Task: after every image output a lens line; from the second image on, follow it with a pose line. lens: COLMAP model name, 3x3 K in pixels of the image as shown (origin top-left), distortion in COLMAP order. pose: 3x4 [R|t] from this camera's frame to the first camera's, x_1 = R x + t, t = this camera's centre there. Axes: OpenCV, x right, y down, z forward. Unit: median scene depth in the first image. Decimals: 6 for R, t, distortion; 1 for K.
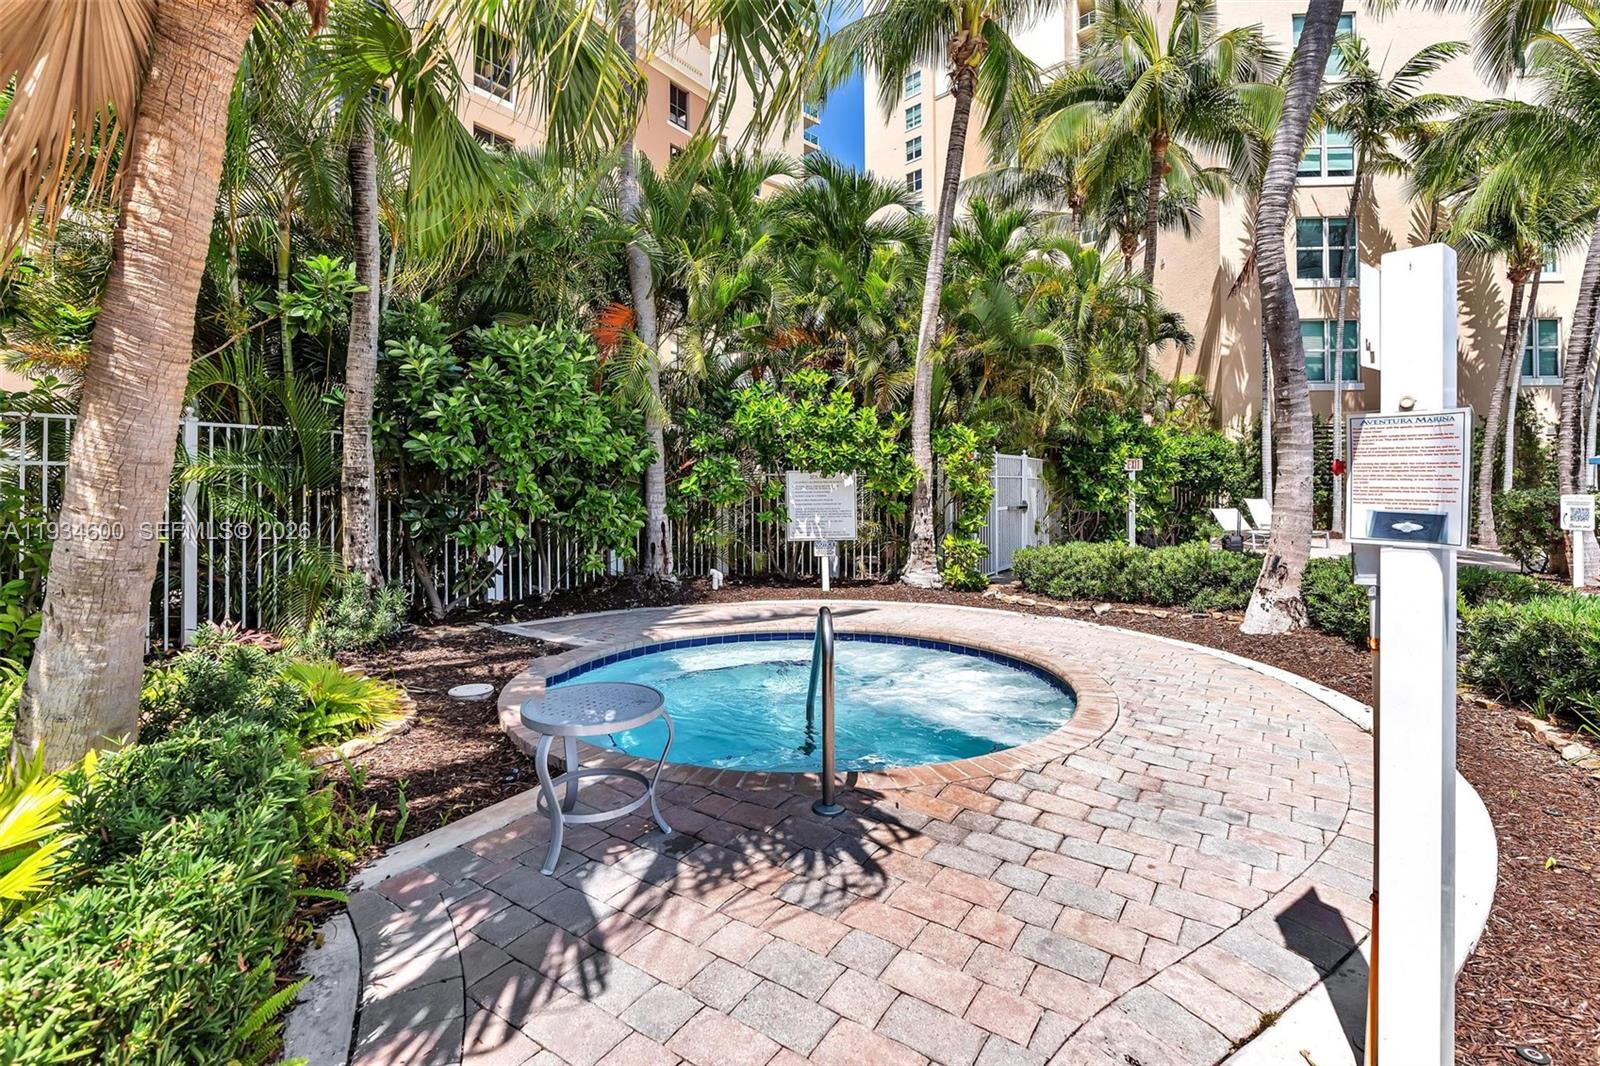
lens RADIAL K [[734.6, 0, 795.9], [0, 734.6, 483.5], [0, 0, 1]] dist [0.000198, 0.000728]
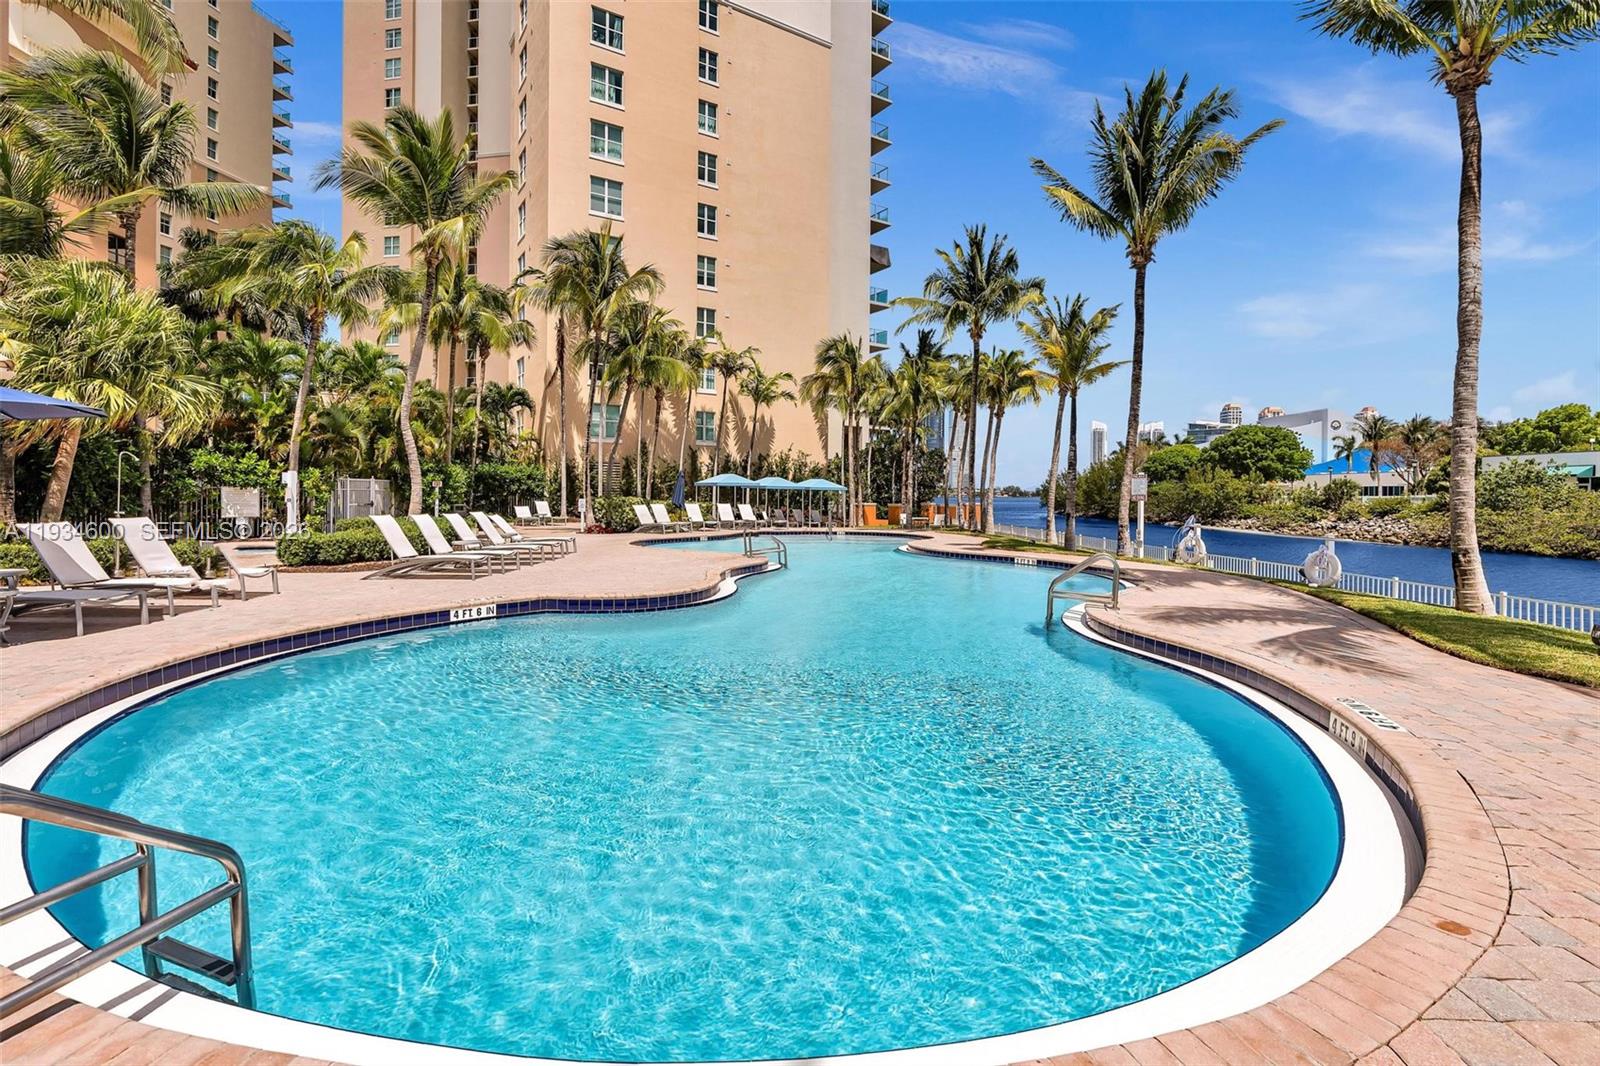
lens RADIAL K [[722.5, 0, 786.9], [0, 722.5, 498.3], [0, 0, 1]] dist [-0.001354, -0.000274]
pose [[0.821854, 0.000391, 0.569698, 0.150826], [-0.006045, 0.999949, 0.008035, -0.009246], [-0.569666, -0.010048, 0.821815, -1.811240]]
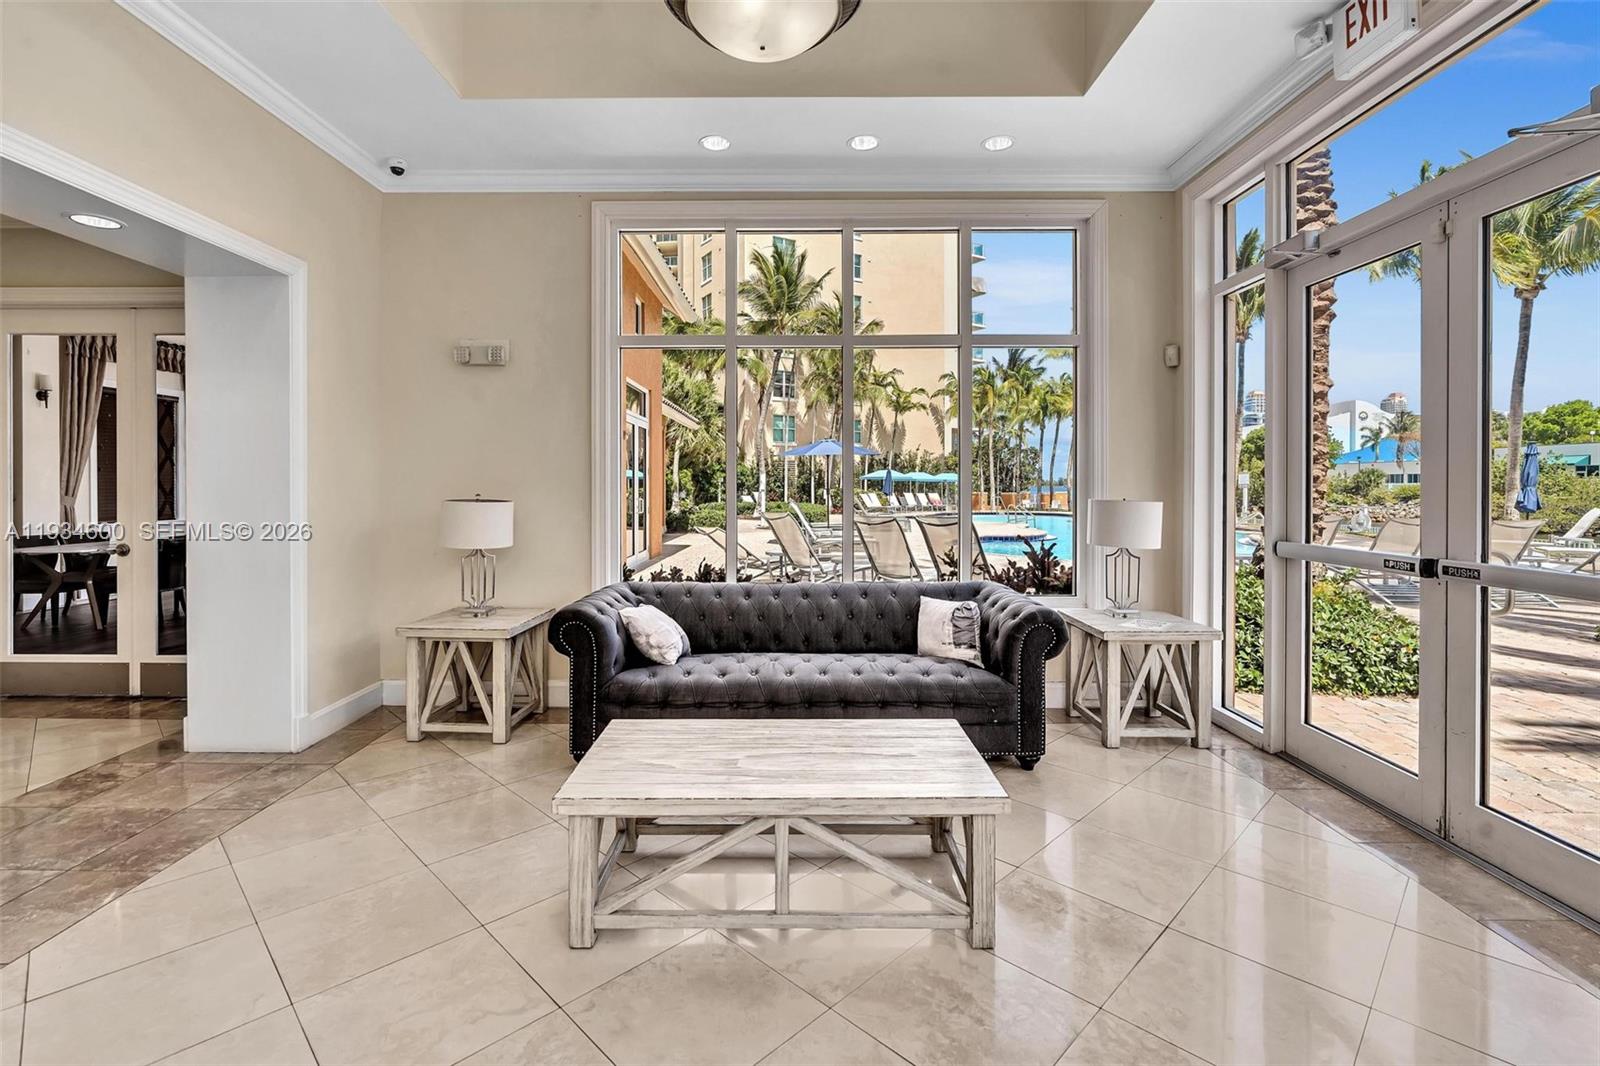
lens RADIAL K [[734.6, 0, 795.9], [0, 734.6, 483.5], [0, 0, 1]] dist [0.000198, 0.000728]
pose [[0.826536, -0.000877, 0.562884, -1.353955], [0.001343, 0.999999, -0.000413, -0.012893], [-0.562883, 0.001097, 0.826536, -2.299974]]
